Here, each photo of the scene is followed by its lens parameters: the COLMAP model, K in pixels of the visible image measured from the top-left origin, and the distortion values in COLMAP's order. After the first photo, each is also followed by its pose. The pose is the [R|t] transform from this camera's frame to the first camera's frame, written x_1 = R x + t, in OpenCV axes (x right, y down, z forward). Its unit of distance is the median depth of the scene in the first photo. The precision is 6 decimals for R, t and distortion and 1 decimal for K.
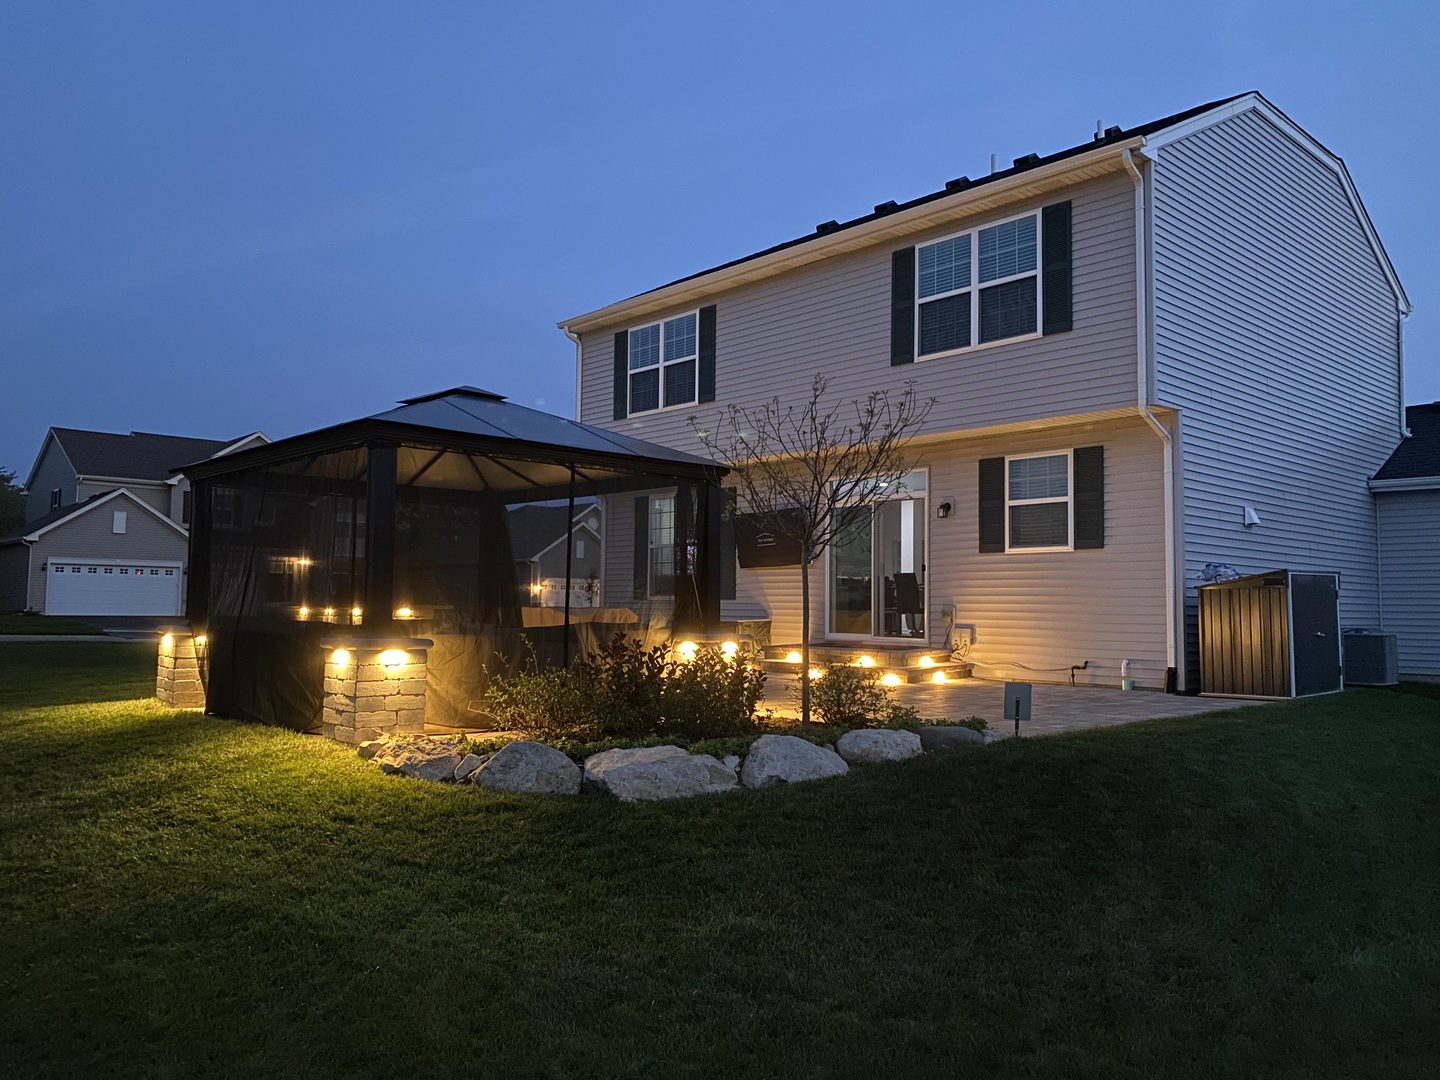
lens RADIAL K [[1088.2, 0, 719.0], [0, 1088.2, 539.5], [0, 0, 1]] dist [0.033280, -0.015476]
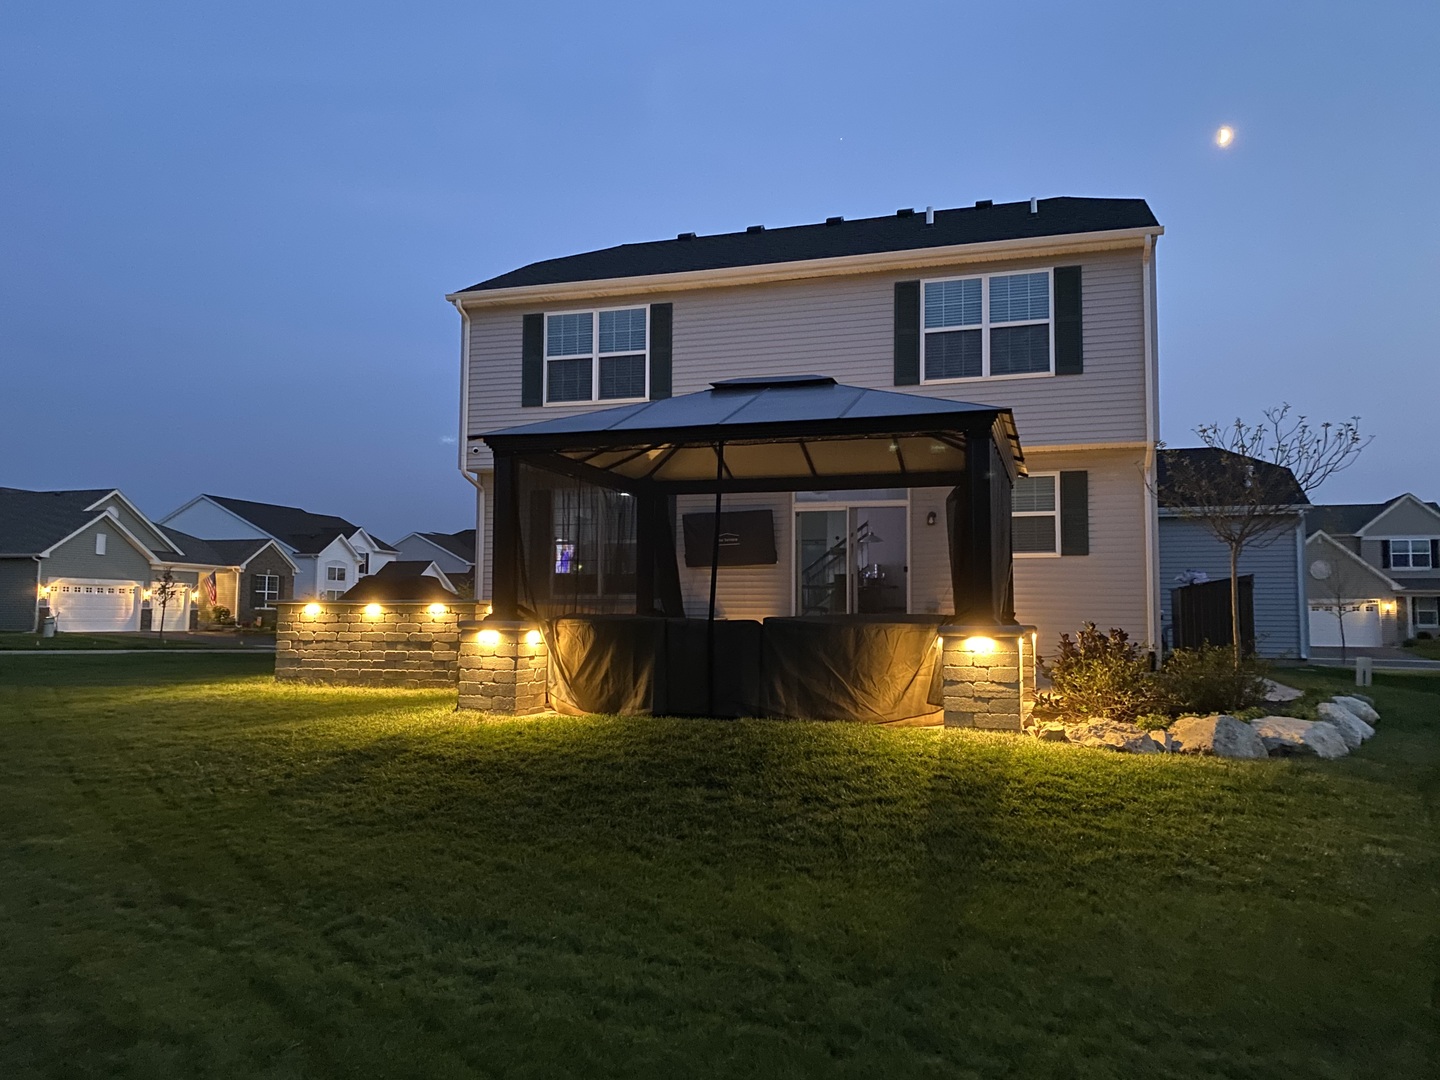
lens RADIAL K [[1088.2, 0, 712.3], [0, 1088.2, 541.3], [0, 0, 1]] dist [0.033280, -0.015476]
pose [[0.870230, 0.030283, 0.491713, -0.570858], [-0.027660, 0.999538, -0.012607, 0.018262], [-0.491868, -0.002630, 0.870666, 0.139531]]
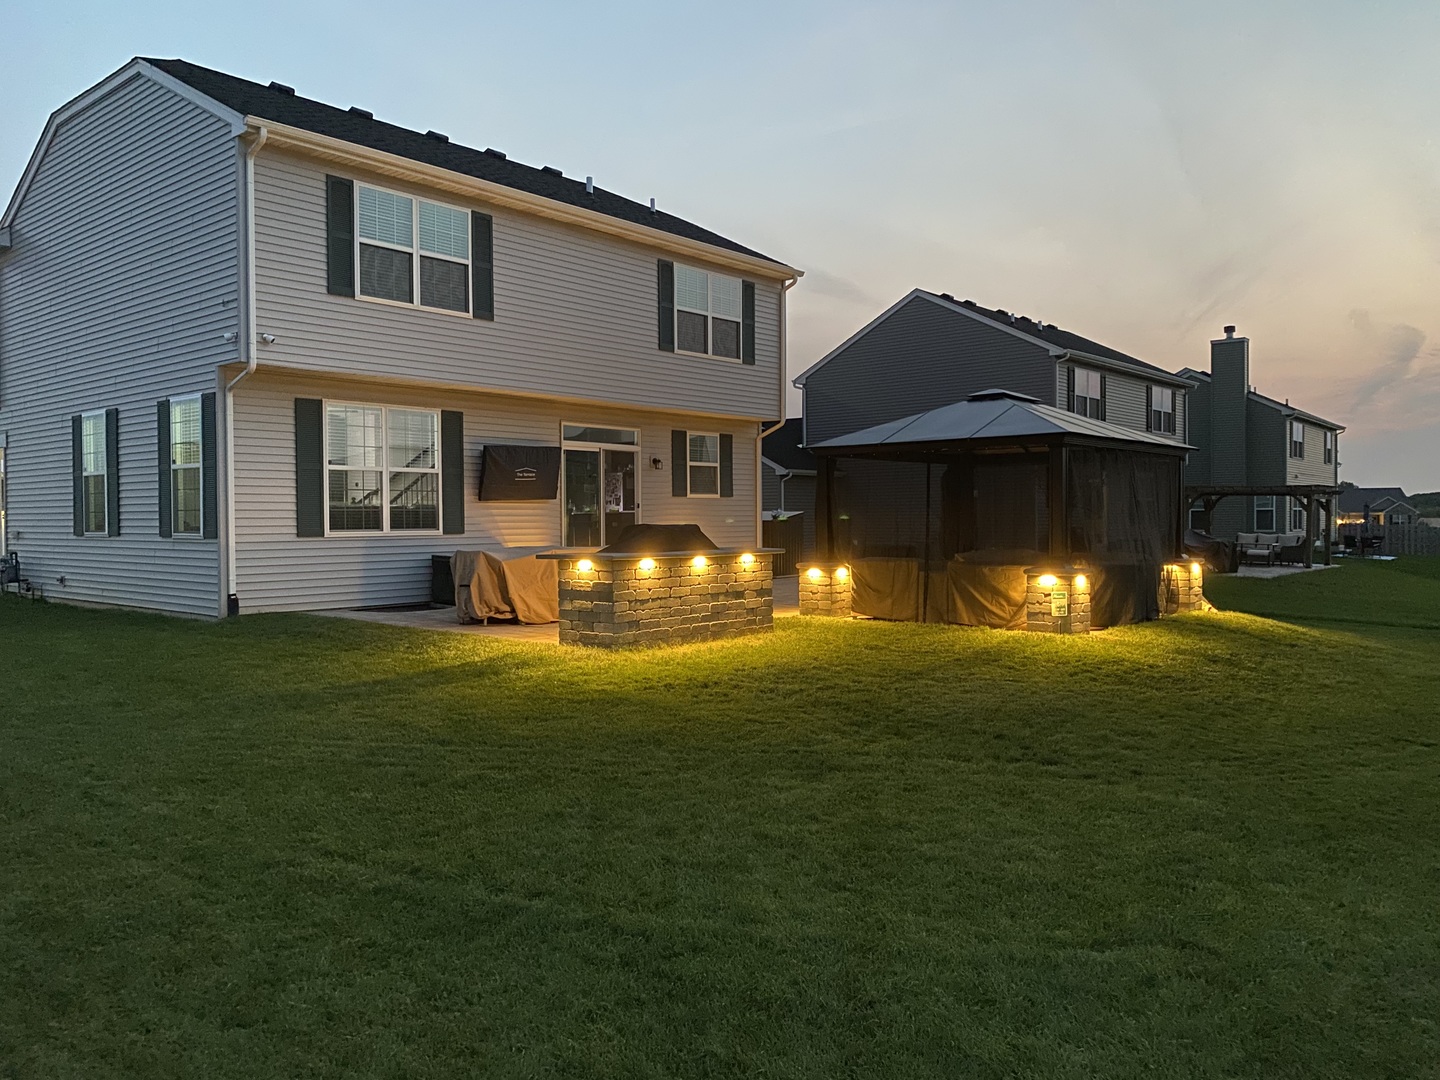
lens RADIAL K [[1088.2, 0, 718.1], [0, 1088.2, 543.8], [0, 0, 1]] dist [0.033280, -0.015476]
pose [[-0.102819, -0.031974, 0.994186, -1.200294], [-0.057266, 0.998016, 0.026175, 0.033929], [-0.993050, -0.054241, -0.104446, 1.114306]]
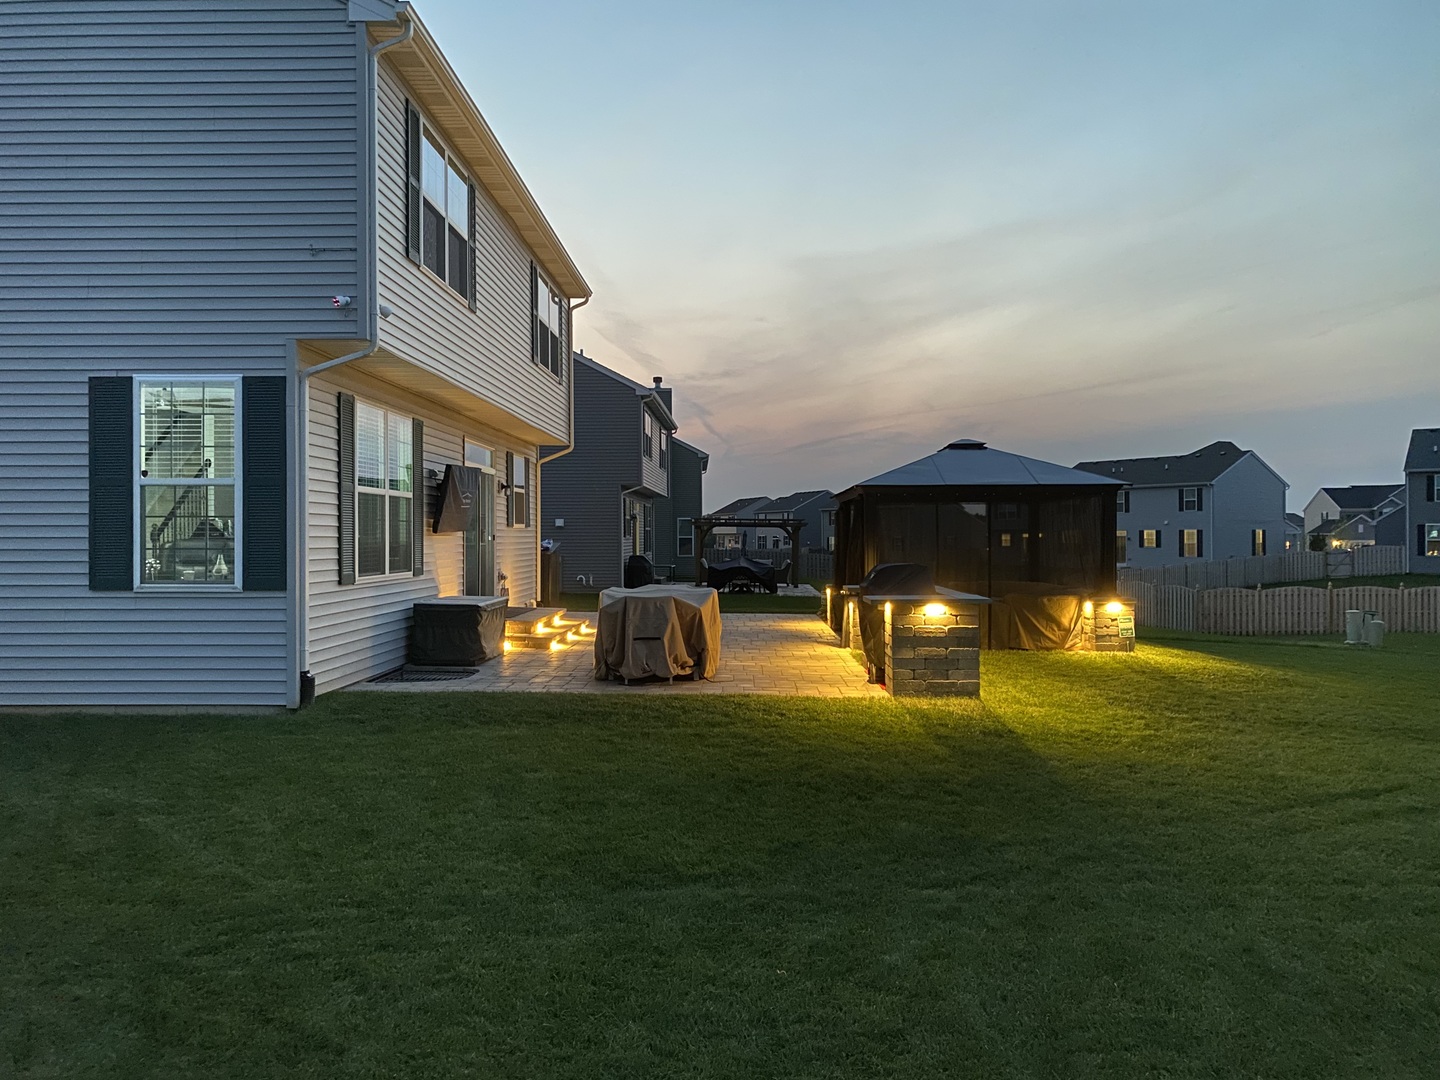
lens RADIAL K [[1088.2, 0, 714.0], [0, 1088.2, 540.3], [0, 0, 1]] dist [0.033280, -0.015476]
pose [[-0.707594, -0.008289, 0.706570, -0.827329], [-0.047135, 0.998258, -0.035493, 0.061714], [-0.705045, -0.058419, -0.706752, 1.759643]]
